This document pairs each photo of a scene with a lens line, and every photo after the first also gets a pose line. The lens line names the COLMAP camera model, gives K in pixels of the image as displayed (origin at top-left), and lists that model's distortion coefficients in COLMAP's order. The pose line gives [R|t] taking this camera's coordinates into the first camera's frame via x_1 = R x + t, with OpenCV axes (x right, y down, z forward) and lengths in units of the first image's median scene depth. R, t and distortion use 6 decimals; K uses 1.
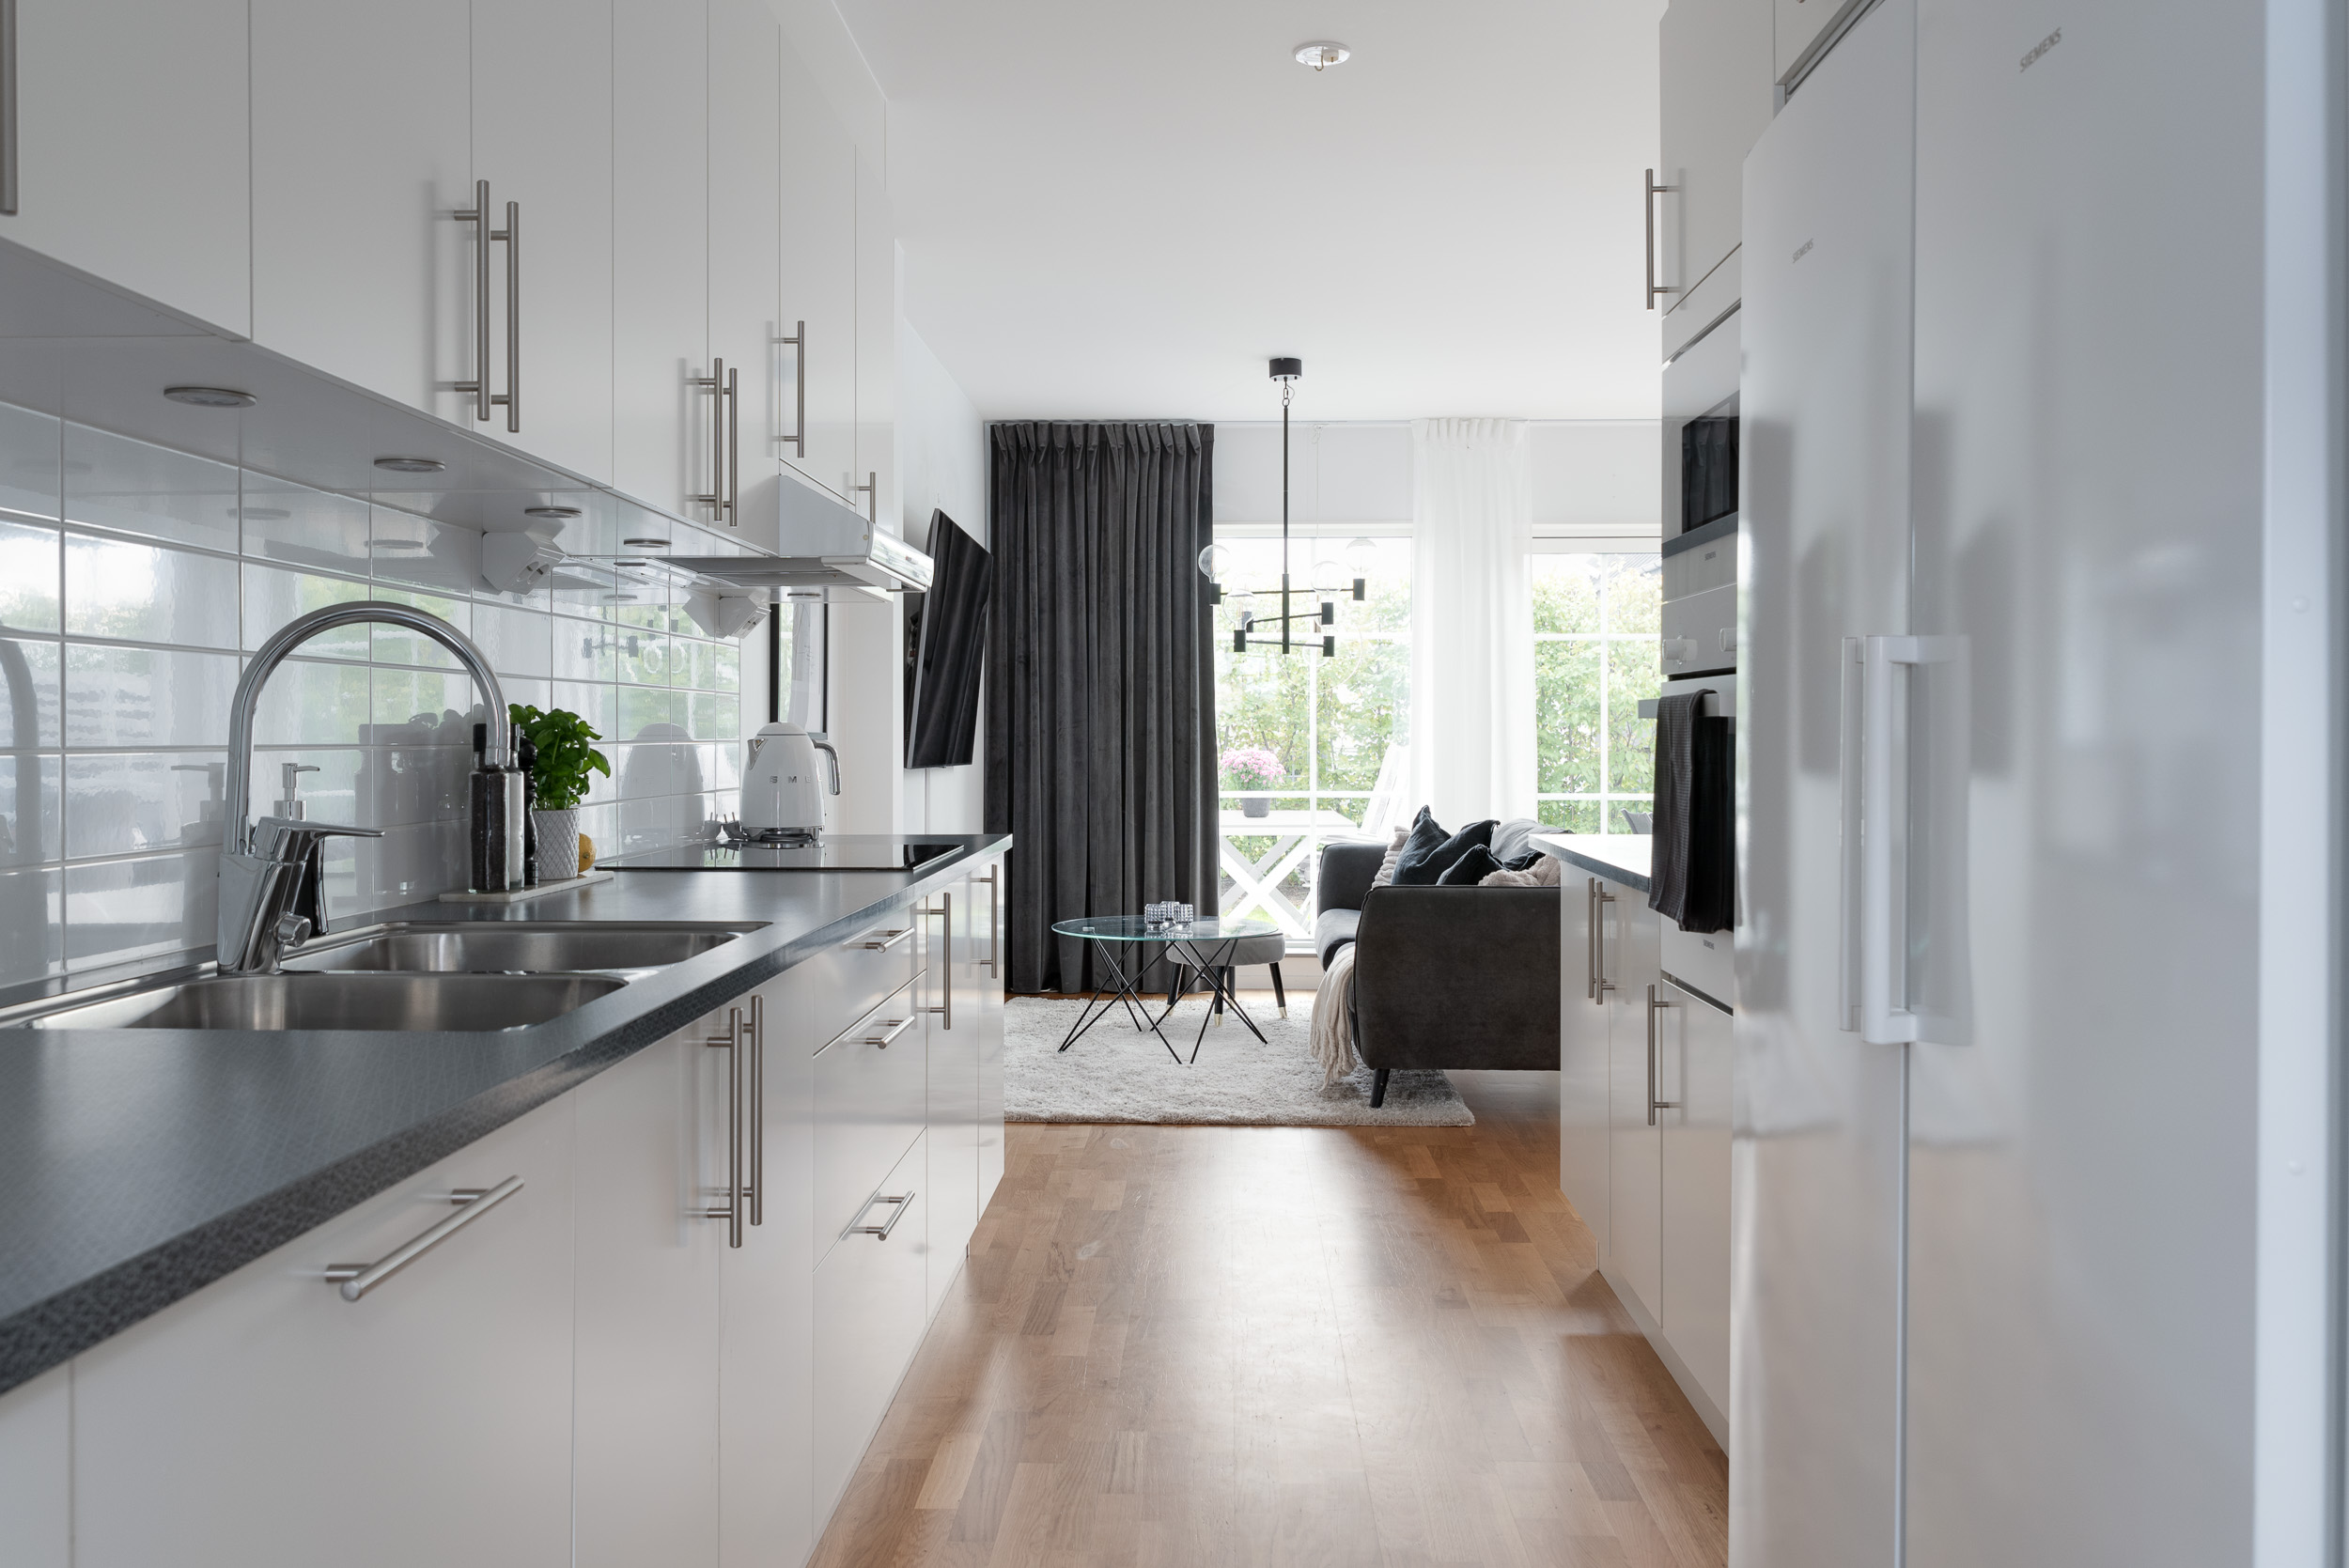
lens RADIAL K [[1611.1, 0, 1174.6], [0, 1611.1, 771.6], [0, 0, 1]] dist [0.021354, -0.000737]
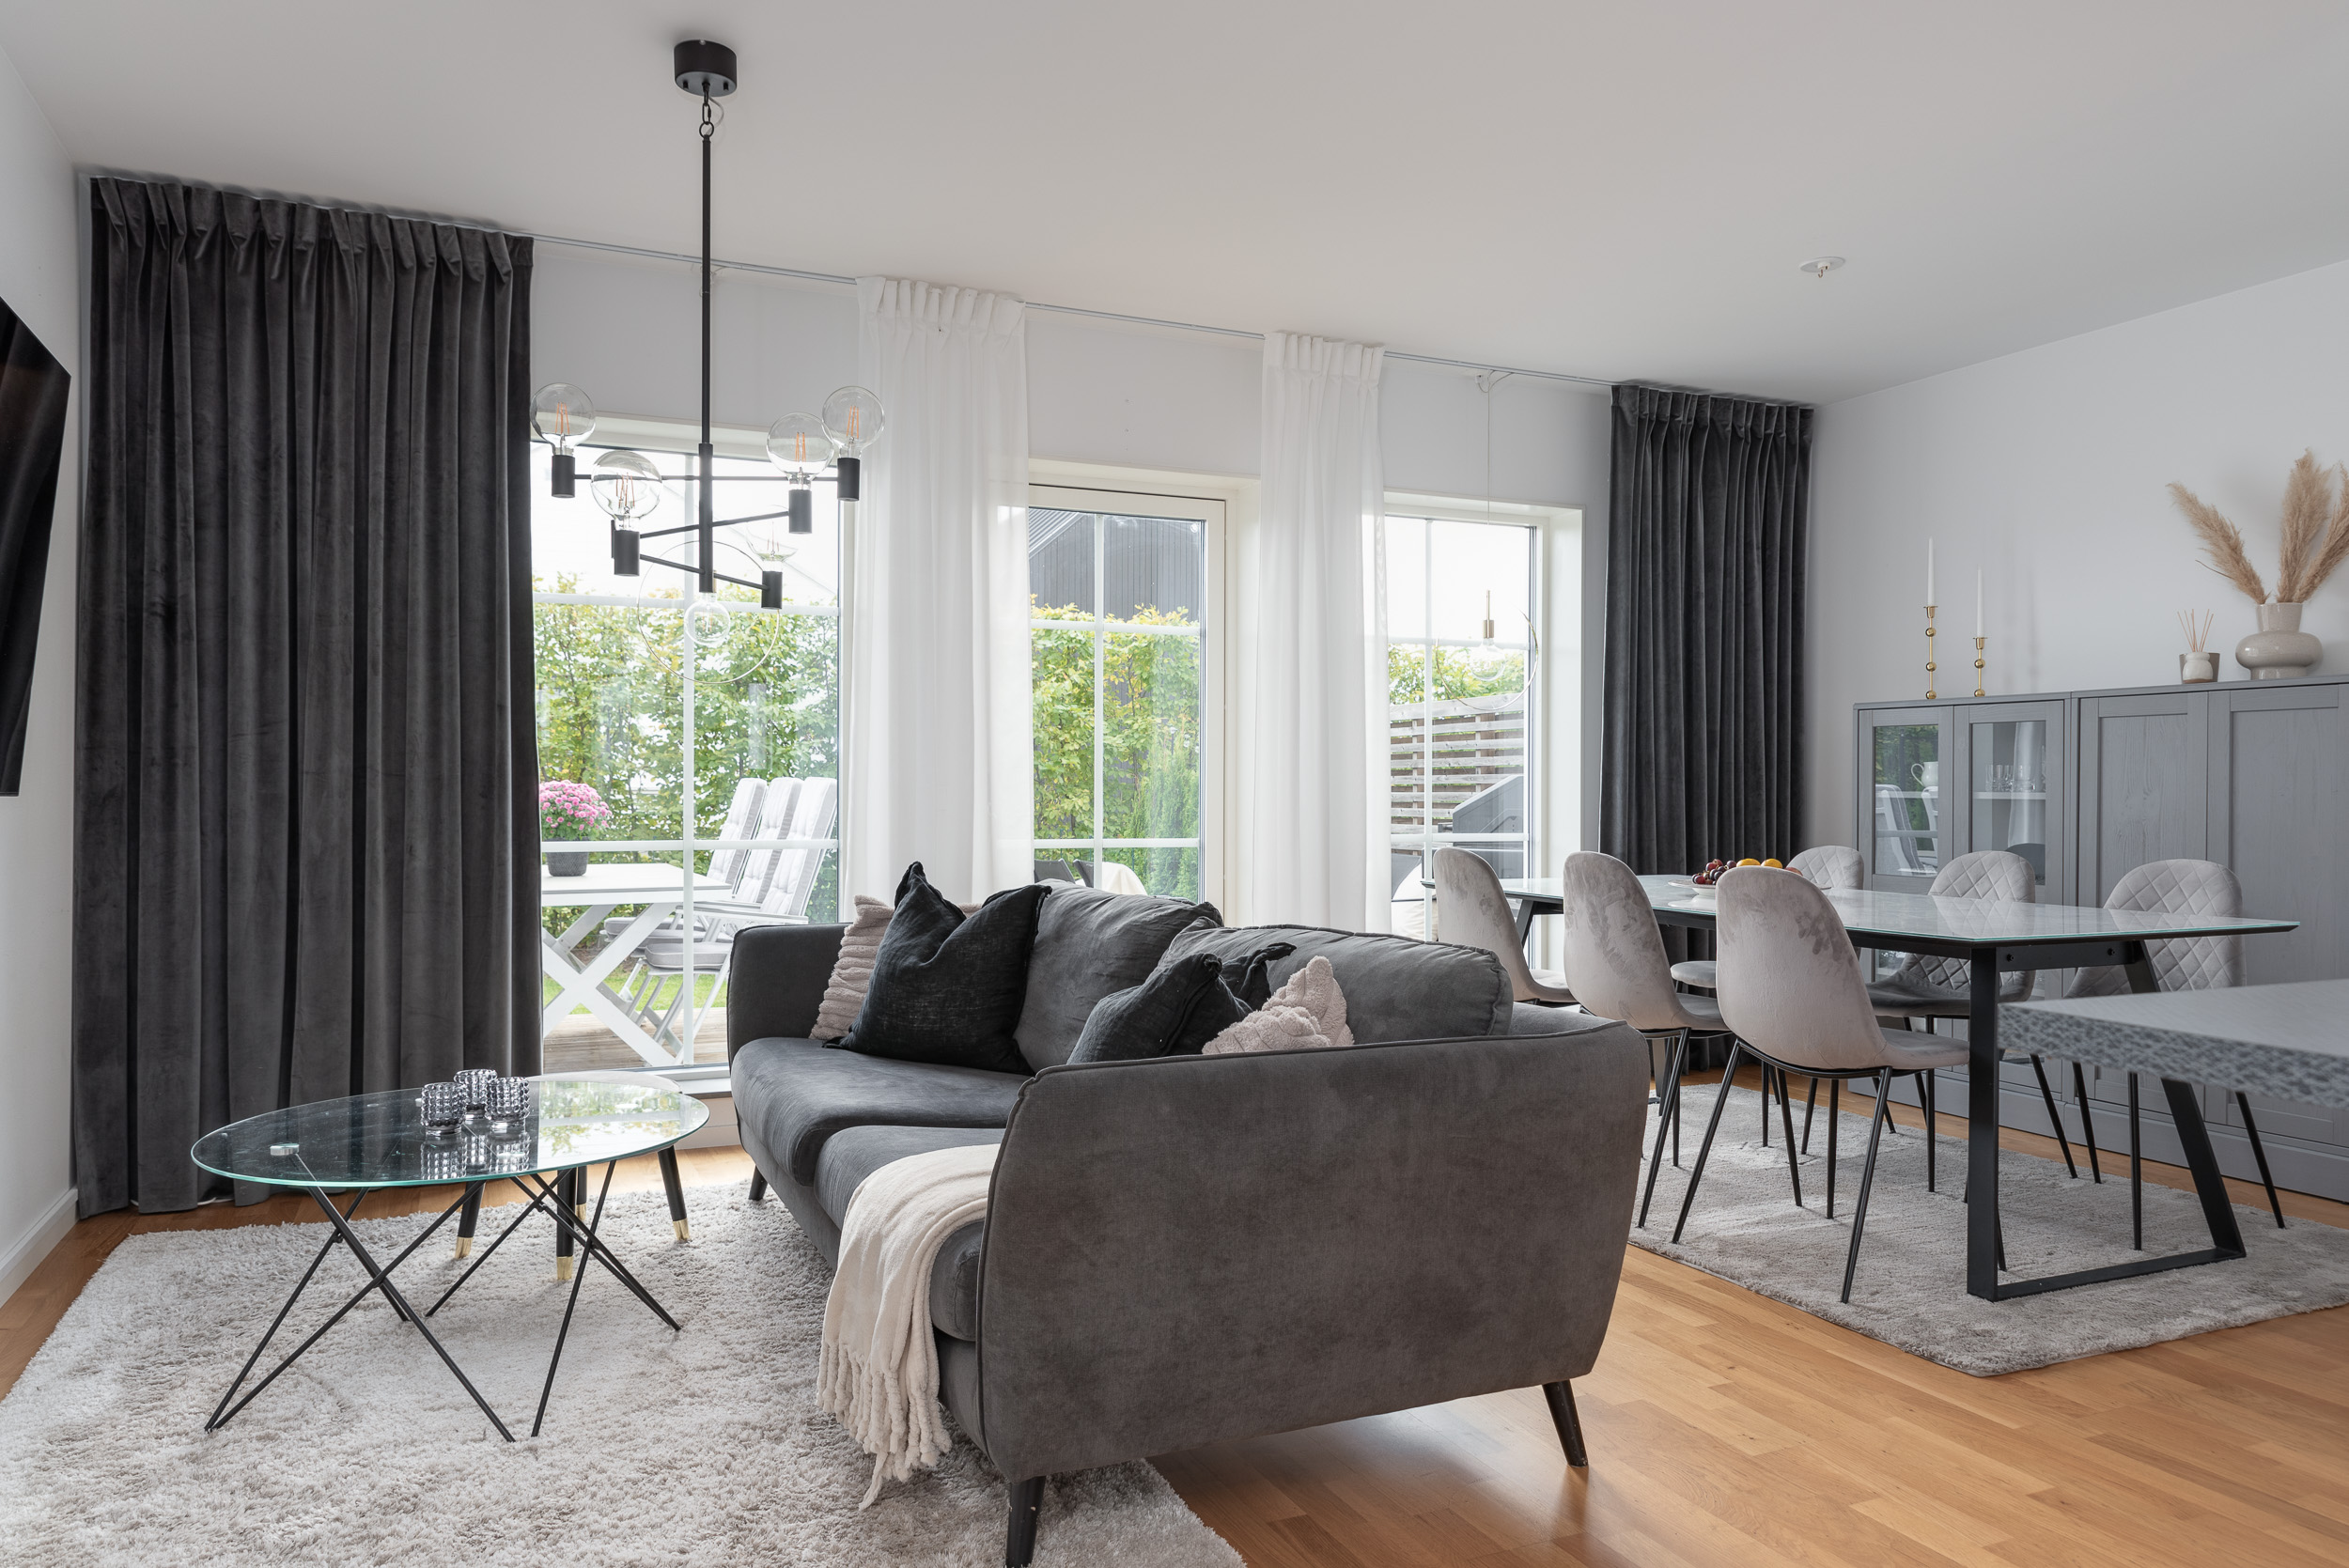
lens RADIAL K [[1611.1, 0, 1172.7], [0, 1611.1, 777.5], [0, 0, 1]] dist [0.021354, -0.000737]
pose [[0.906001, 0.003984, 0.423256, -0.015244], [0.005793, 0.999745, -0.021811, 0.002207], [-0.423235, 0.022213, 0.905747, 0.352194]]
